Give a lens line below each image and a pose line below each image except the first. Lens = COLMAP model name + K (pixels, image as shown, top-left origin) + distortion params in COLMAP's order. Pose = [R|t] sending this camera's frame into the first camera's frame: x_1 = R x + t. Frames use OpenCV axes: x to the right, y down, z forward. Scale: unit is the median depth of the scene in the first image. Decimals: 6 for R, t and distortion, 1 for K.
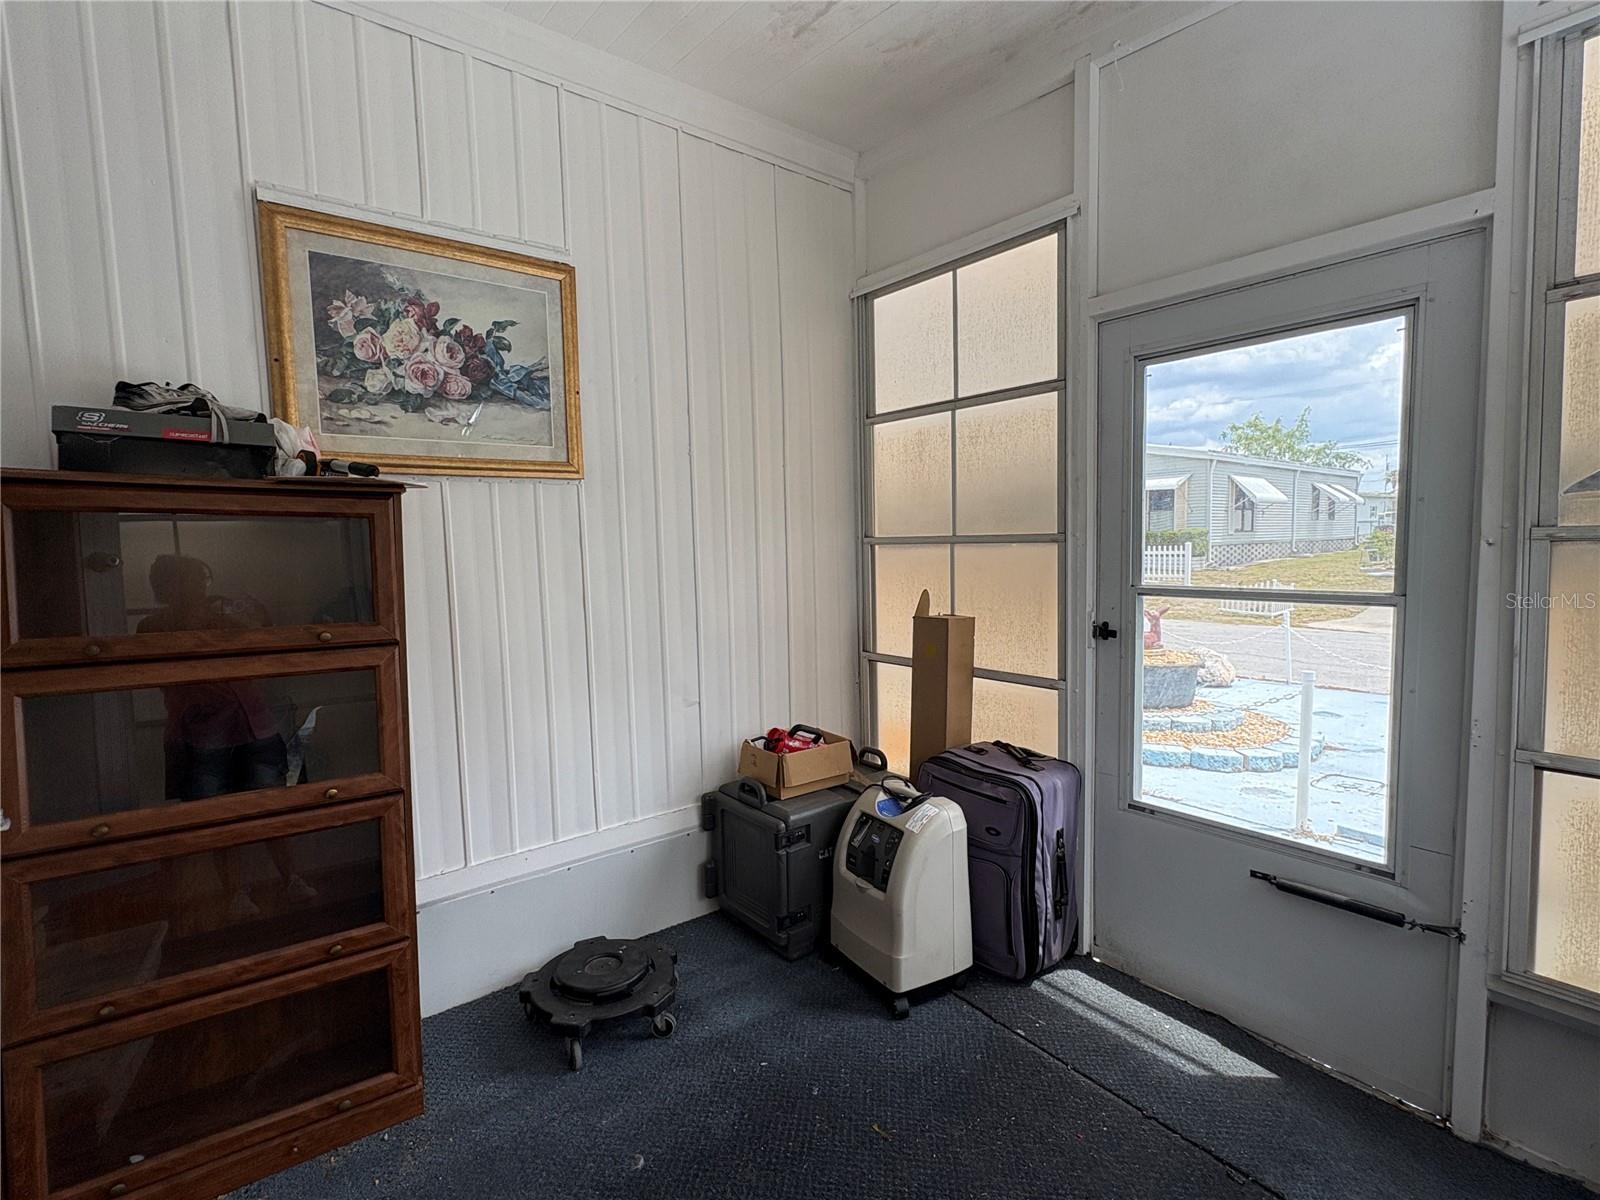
lens RADIAL K [[767.1, 0, 796.3], [0, 767.1, 596.9], [0, 0, 1]] dist [-0.001887, 0.000176]
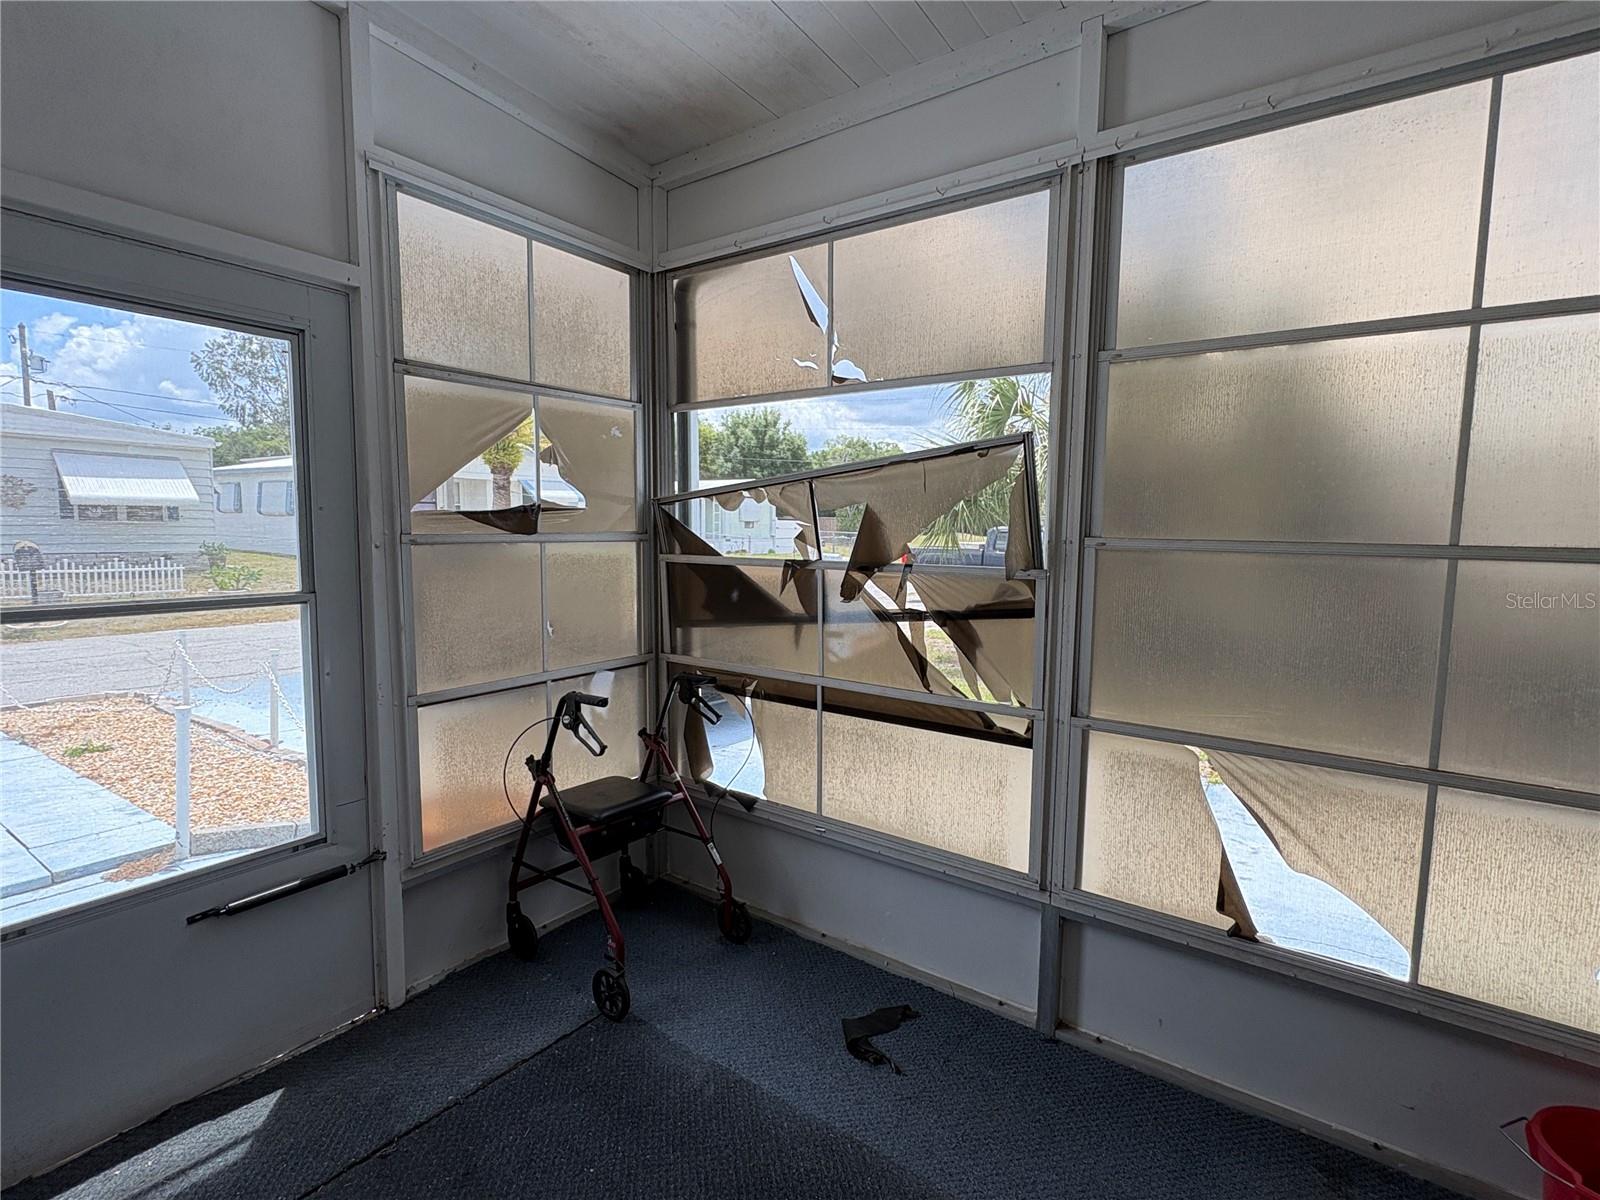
lens RADIAL K [[767.1, 0, 797.0], [0, 767.1, 597.1], [0, 0, 1]] dist [-0.001887, 0.000176]
pose [[-0.277324, -0.074477, 0.957885, -0.481302], [0.067826, 0.992986, 0.096842, -0.055659], [-0.958379, 0.091826, -0.270328, 0.613261]]
